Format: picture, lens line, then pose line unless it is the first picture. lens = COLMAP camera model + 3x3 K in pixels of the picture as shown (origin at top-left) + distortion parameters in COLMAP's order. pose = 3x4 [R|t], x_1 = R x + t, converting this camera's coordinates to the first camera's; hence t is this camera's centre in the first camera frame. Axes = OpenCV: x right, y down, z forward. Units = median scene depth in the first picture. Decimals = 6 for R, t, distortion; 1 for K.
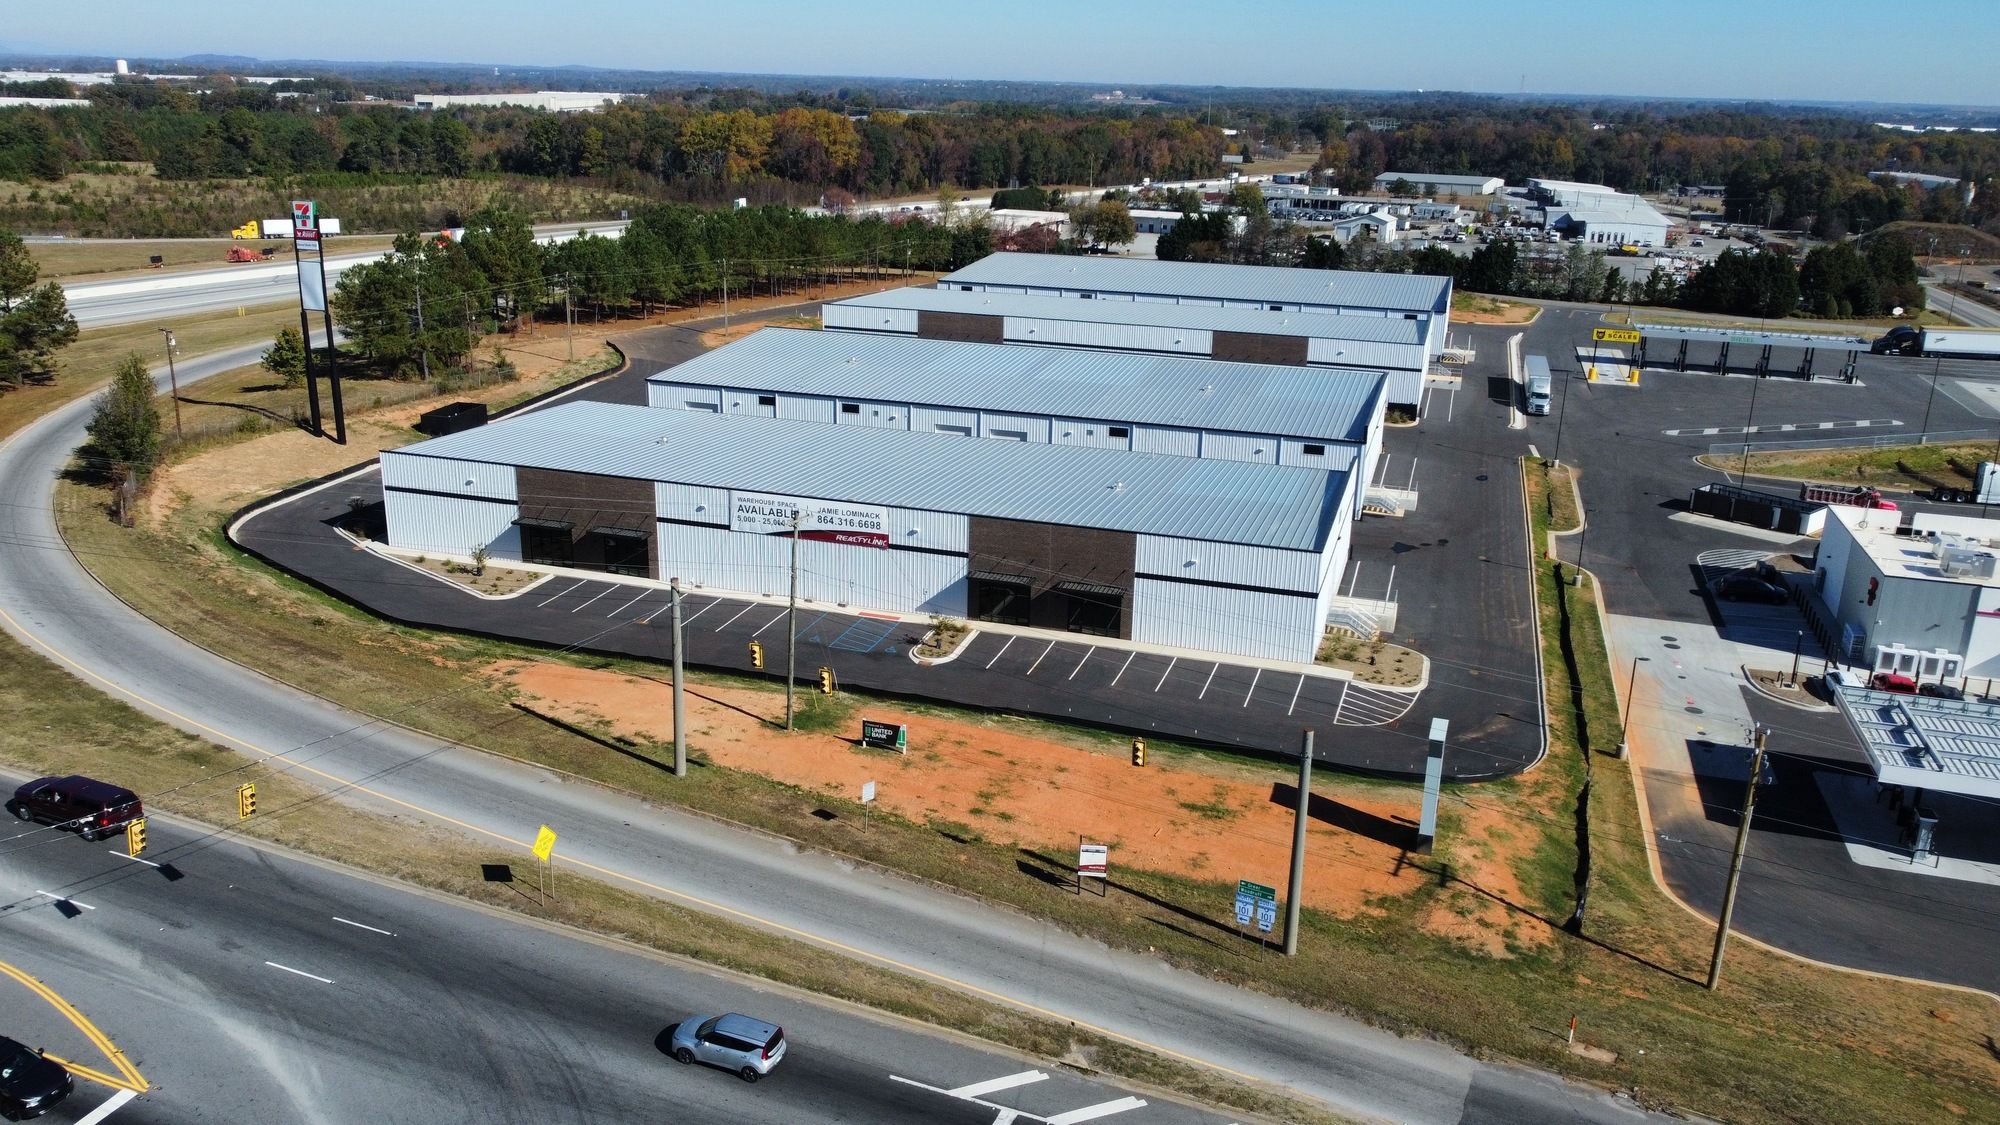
lens RADIAL K [[1501.6, 0, 1001.3], [0, 1501.6, 556.3], [0, 0, 1]] dist [0.005972, -0.008230]
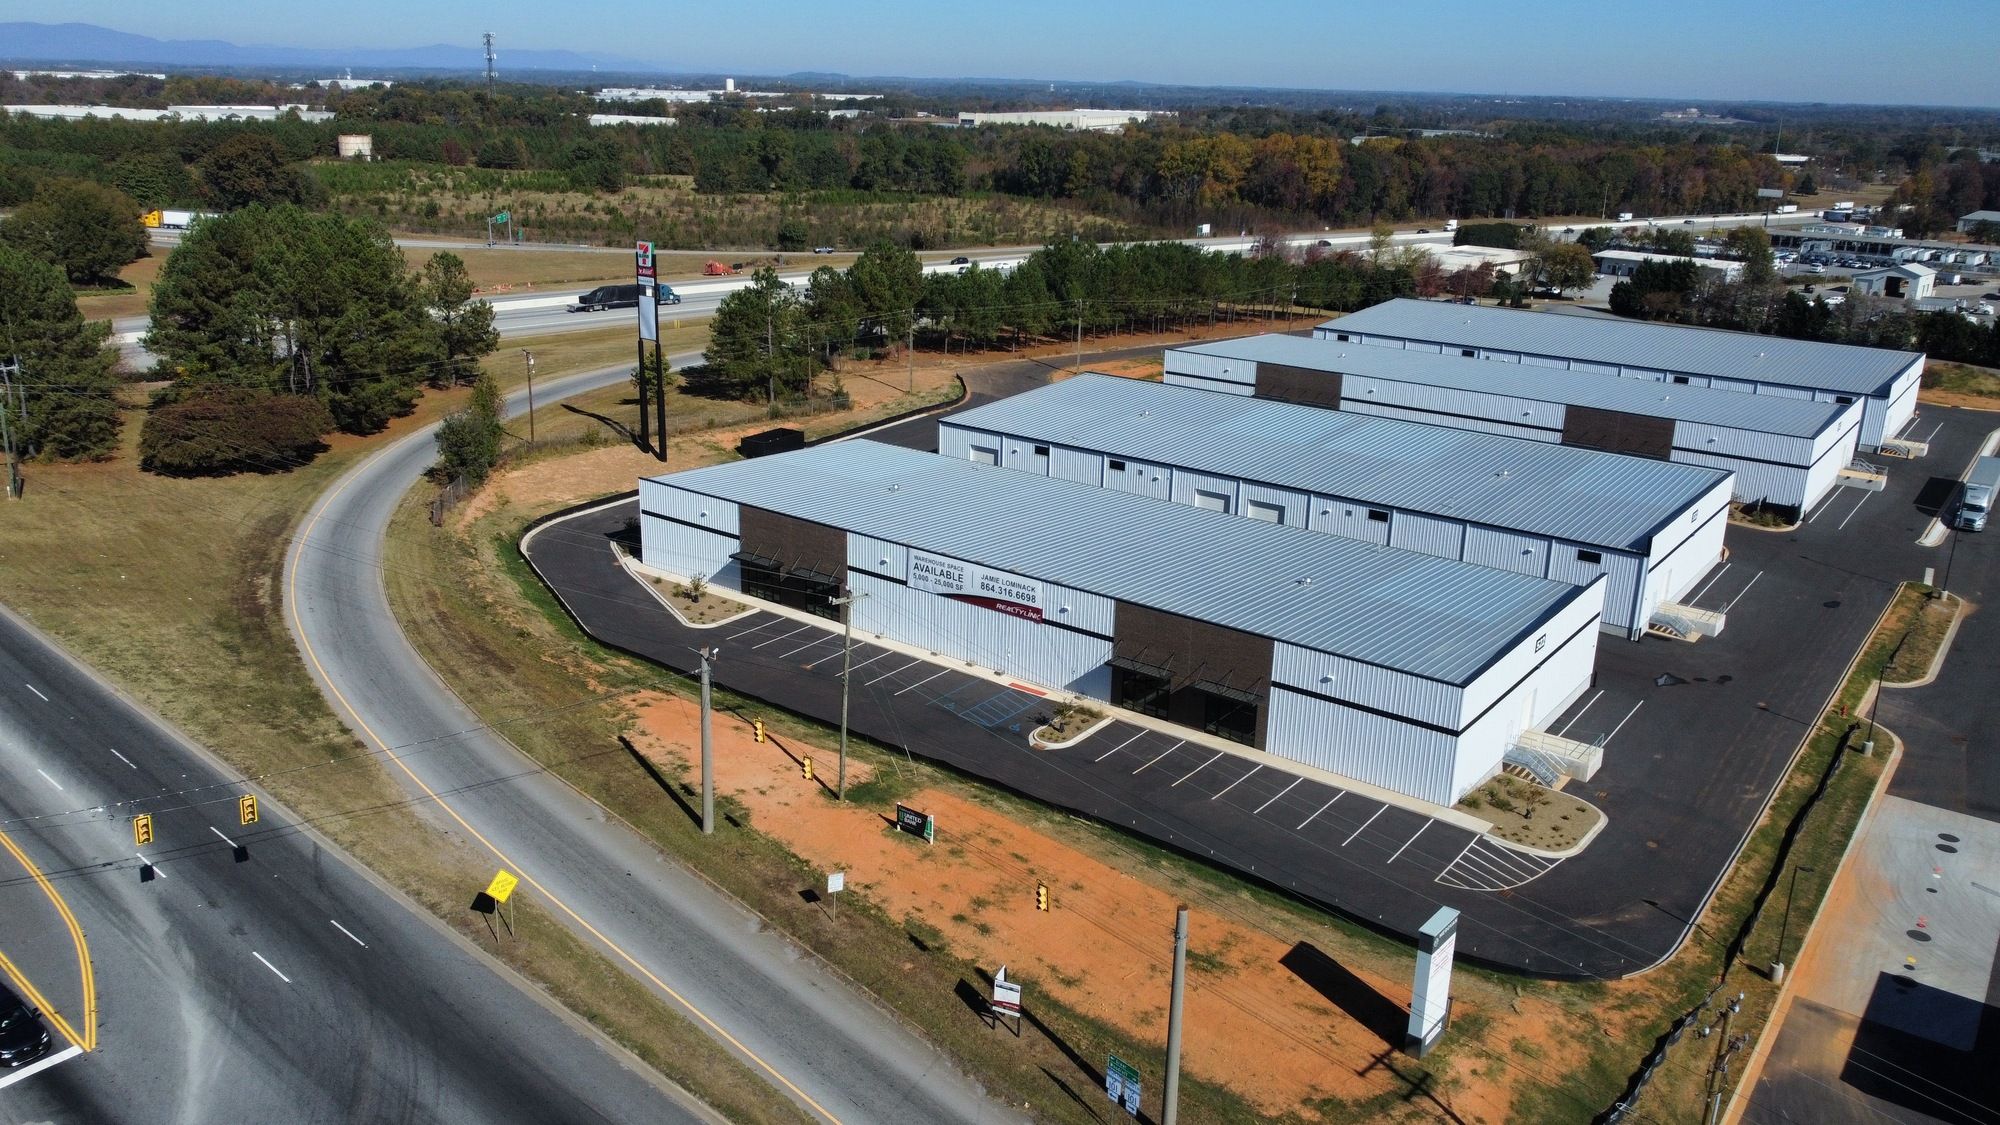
lens RADIAL K [[1501.6, 0, 1001.8], [0, 1501.6, 570.6], [0, 0, 1]] dist [0.005972, -0.008230]
pose [[0.941604, 0.102780, -0.320654, 0.164850], [-0.102989, 0.994548, 0.016355, -0.040917], [0.320587, 0.017624, 0.947055, 0.042198]]
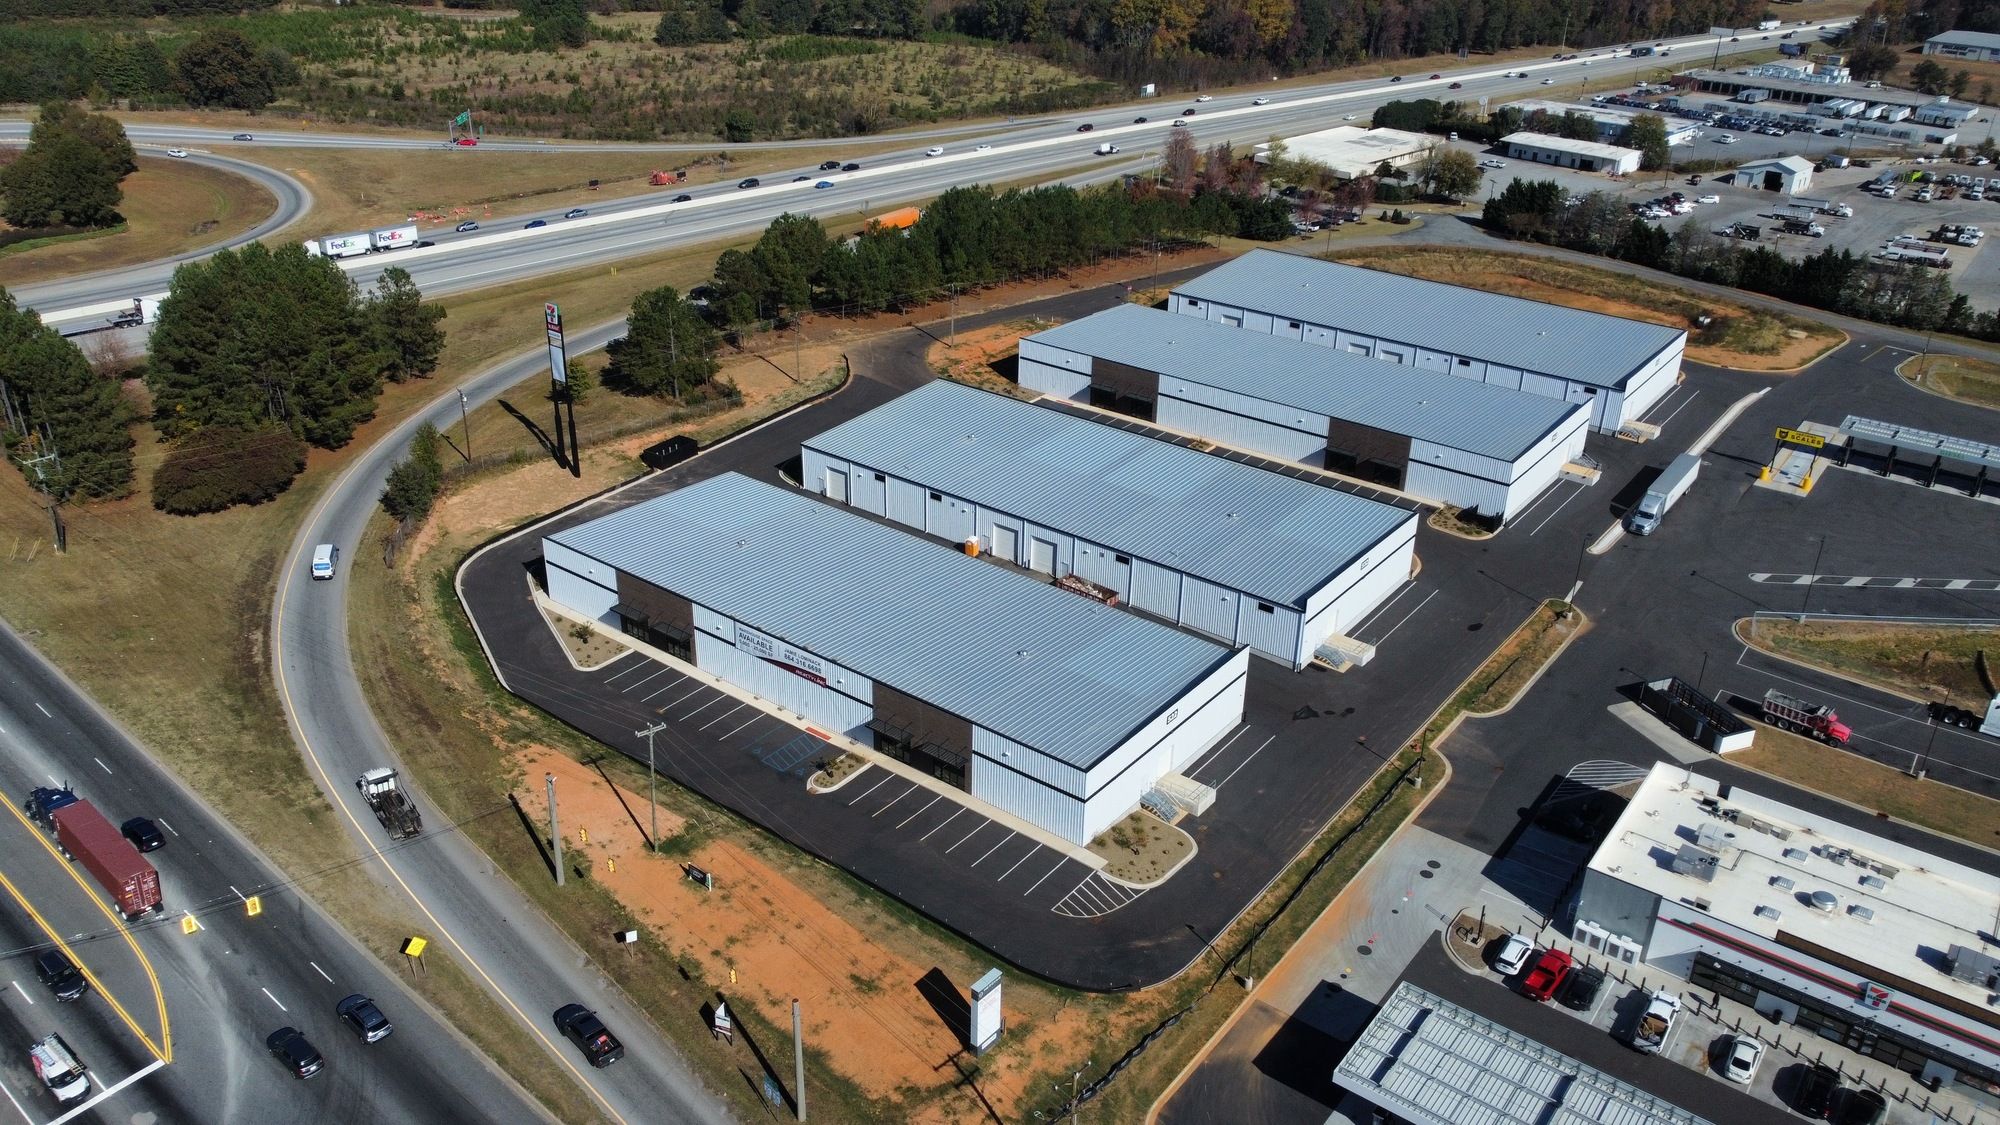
lens RADIAL K [[1501.6, 0, 999.0], [0, 1501.6, 563.7], [0, 0, 1]] dist [0.005972, -0.008230]
pose [[0.939395, 0.147241, -0.309609, 0.365149], [-0.100196, 0.981559, 0.162794, -0.270546], [0.327870, -0.121906, 0.936825, -0.155019]]
